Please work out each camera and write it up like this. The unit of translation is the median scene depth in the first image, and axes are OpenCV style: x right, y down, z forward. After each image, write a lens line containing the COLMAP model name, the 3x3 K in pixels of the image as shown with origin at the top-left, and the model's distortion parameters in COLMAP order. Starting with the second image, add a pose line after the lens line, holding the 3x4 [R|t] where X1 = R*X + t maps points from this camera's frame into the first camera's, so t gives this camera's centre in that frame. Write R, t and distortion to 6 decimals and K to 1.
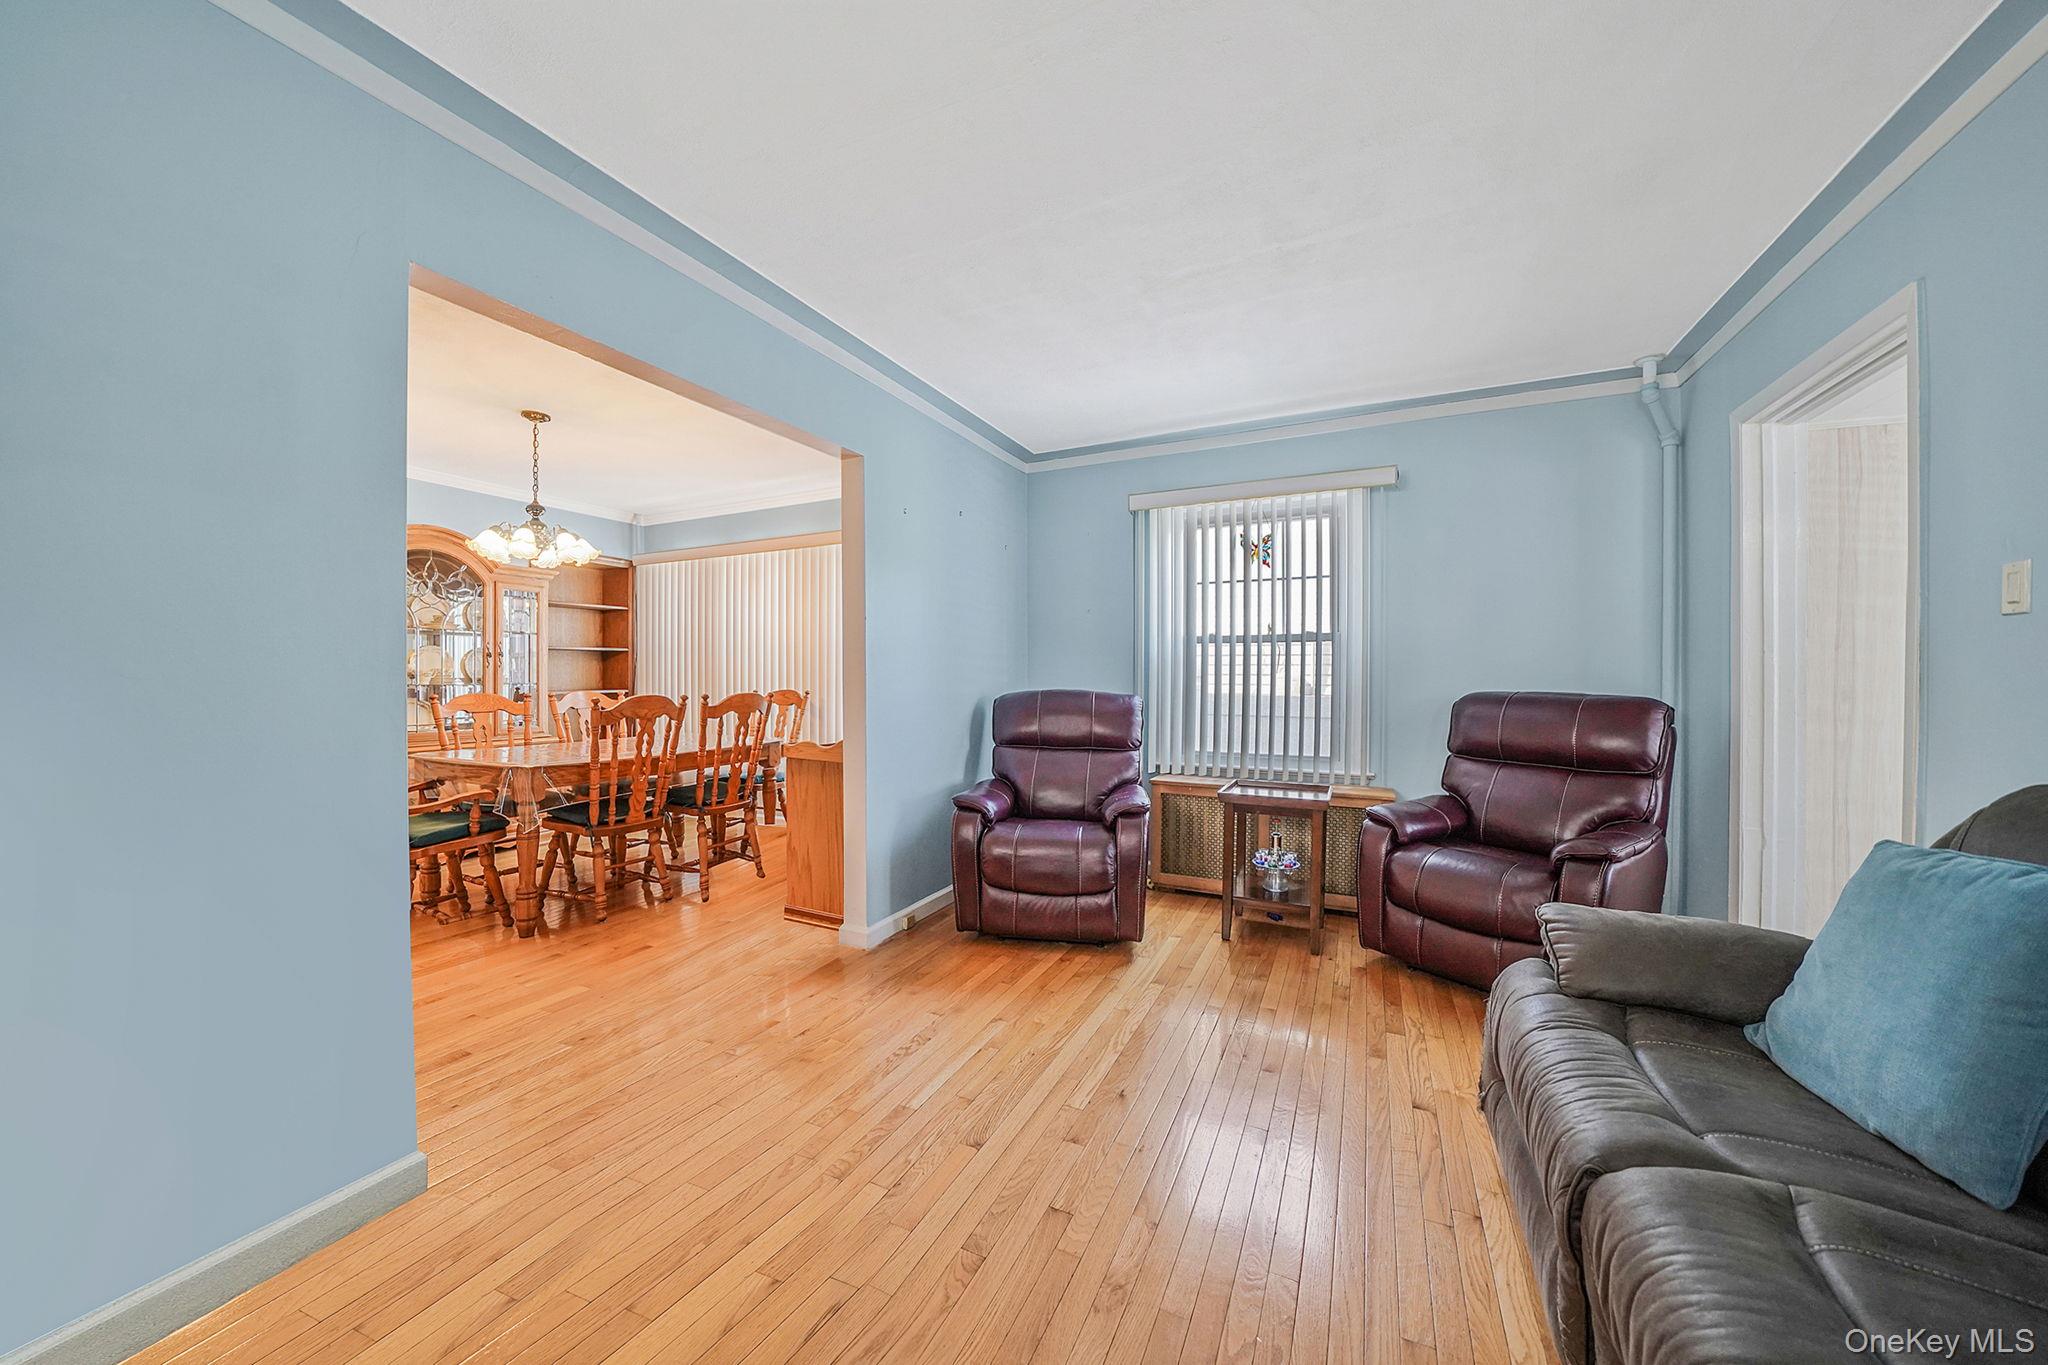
lens RADIAL K [[727.9, 0, 1011.3], [0, 727.9, 675.8], [0, 0, 1]] dist [-0.002533, 0.000131]
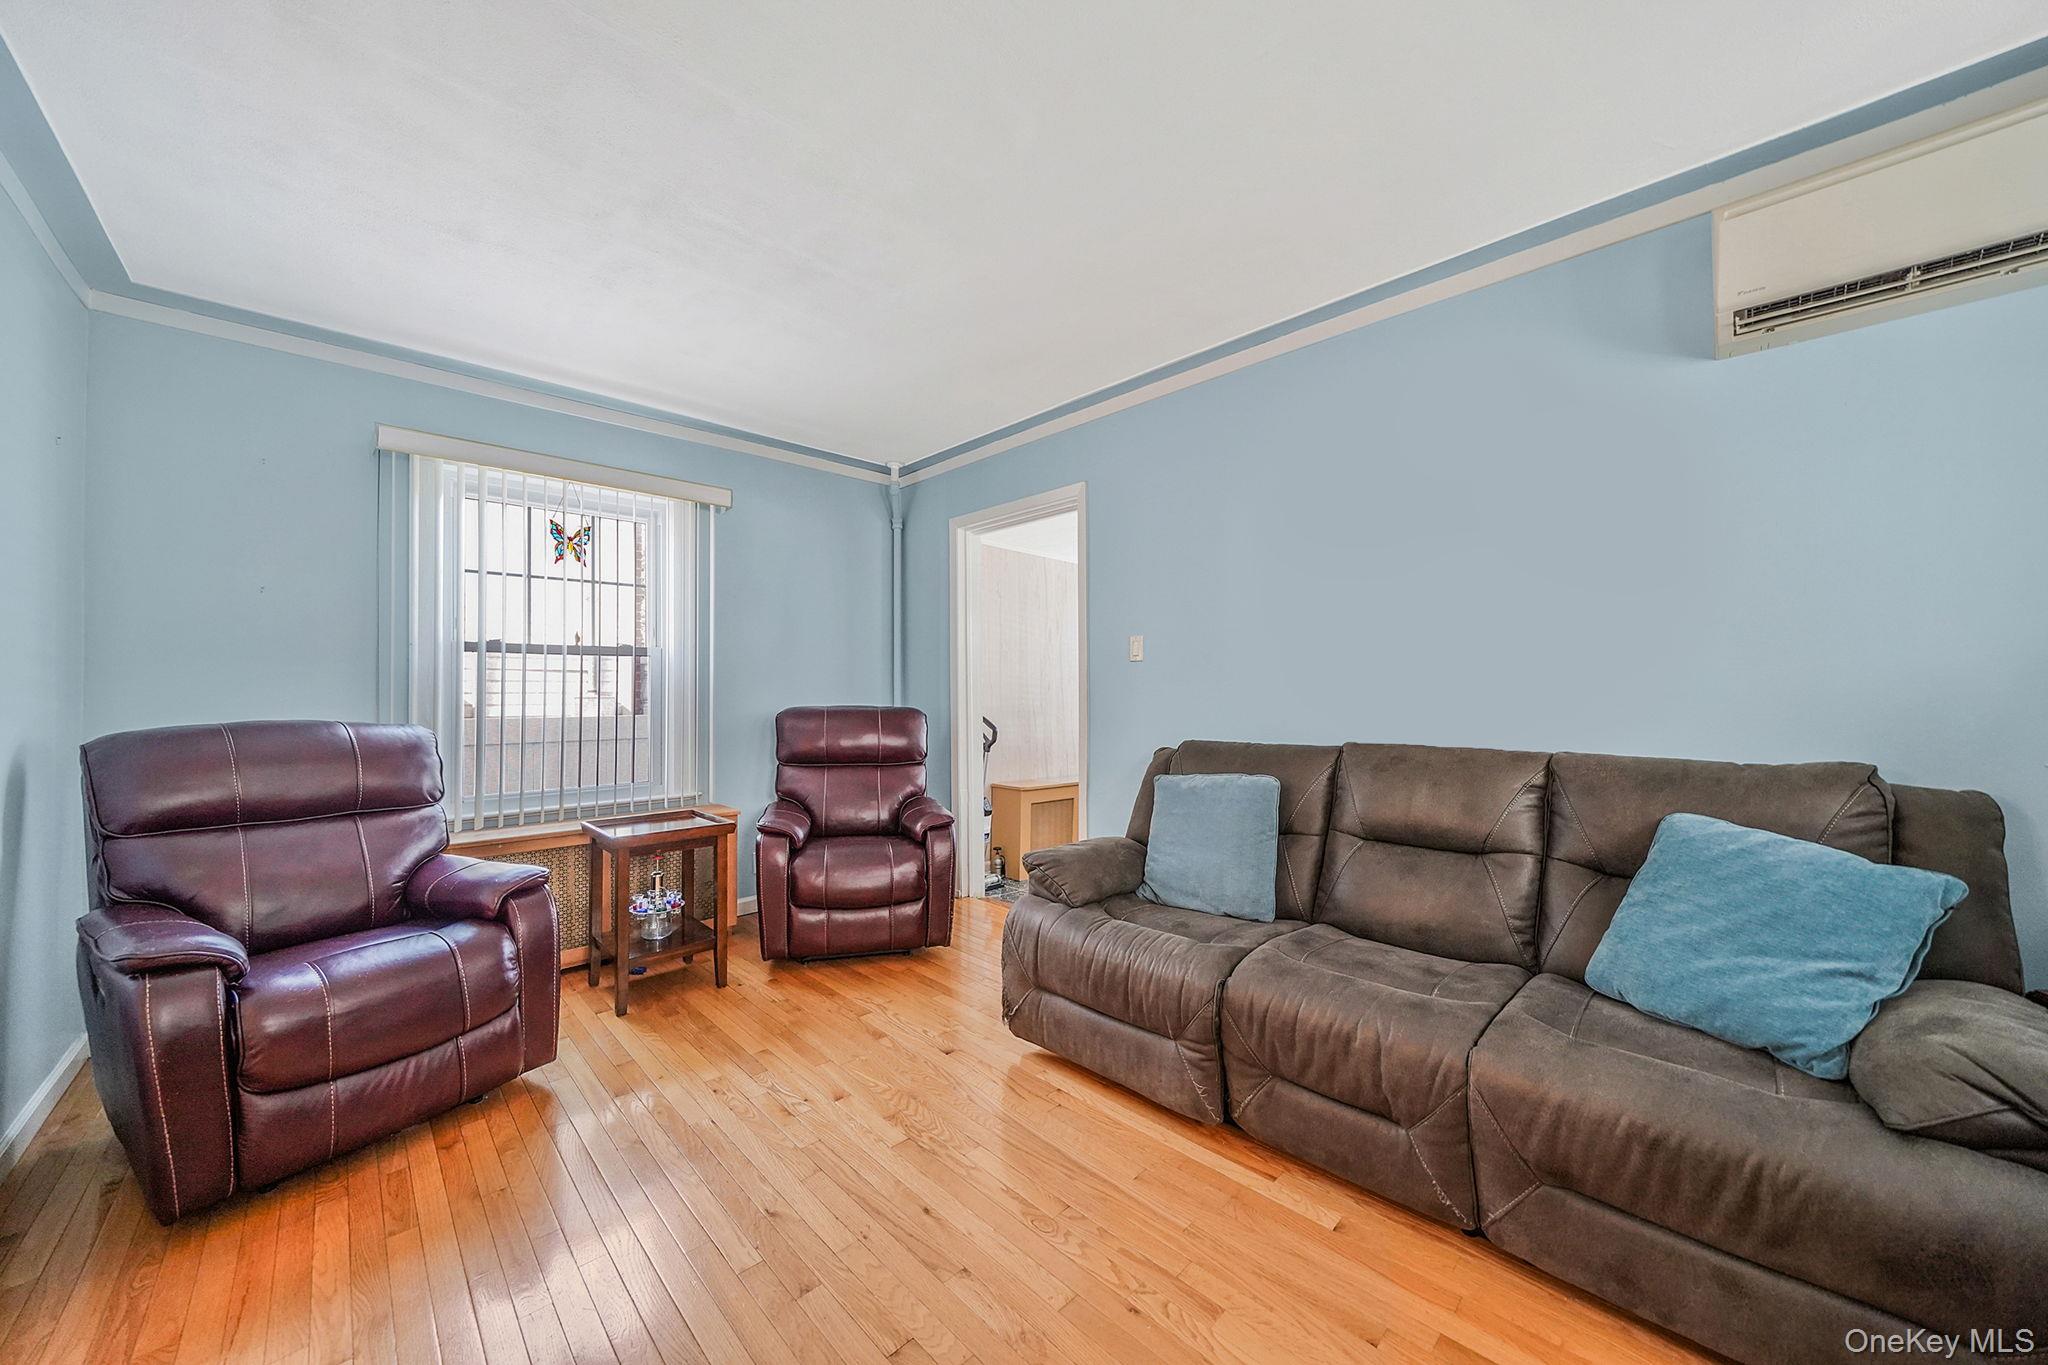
lens RADIAL K [[727.9, 0, 1018.6], [0, 727.9, 679.8], [0, 0, 1]] dist [-0.002533, 0.000131]
pose [[0.346154, 0.011343, 0.938109, -0.349827], [0.008774, 0.999844, -0.015326, 0.000307], [-0.938137, 0.013536, 0.346001, 0.310270]]
